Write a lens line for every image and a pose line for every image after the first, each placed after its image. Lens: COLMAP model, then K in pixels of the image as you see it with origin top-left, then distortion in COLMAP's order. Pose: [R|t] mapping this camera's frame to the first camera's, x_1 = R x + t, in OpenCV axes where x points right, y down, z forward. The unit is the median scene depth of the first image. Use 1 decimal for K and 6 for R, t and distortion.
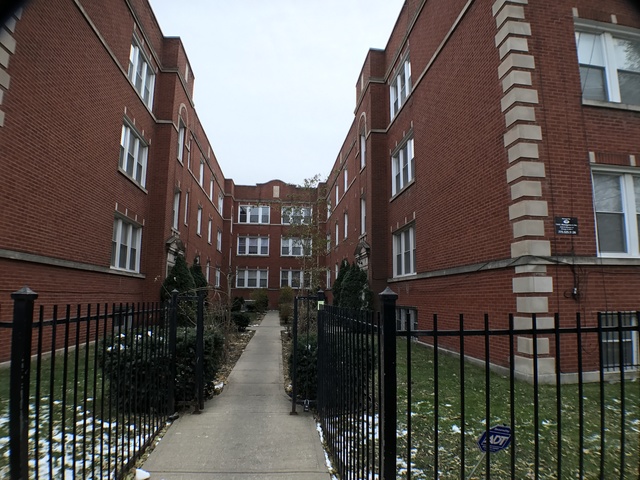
lens RADIAL K [[381.7, 0, 320.9], [0, 381.7, 245.3], [0, 0, 1]] dist [-0.098510, 0.012125]
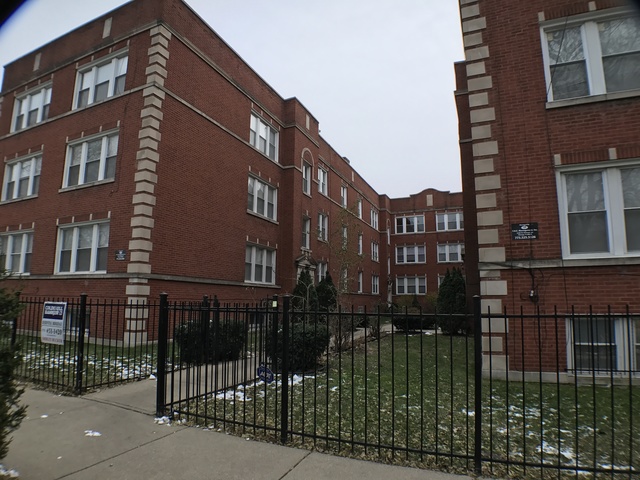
lens RADIAL K [[381.7, 0, 319.3], [0, 381.7, 241.0], [0, 0, 1]] dist [-0.098510, 0.012125]
pose [[0.867940, -0.079308, -0.490296, 0.361943], [0.064492, 0.996807, -0.047074, -0.007355], [0.492464, 0.009237, 0.870284, -0.116812]]
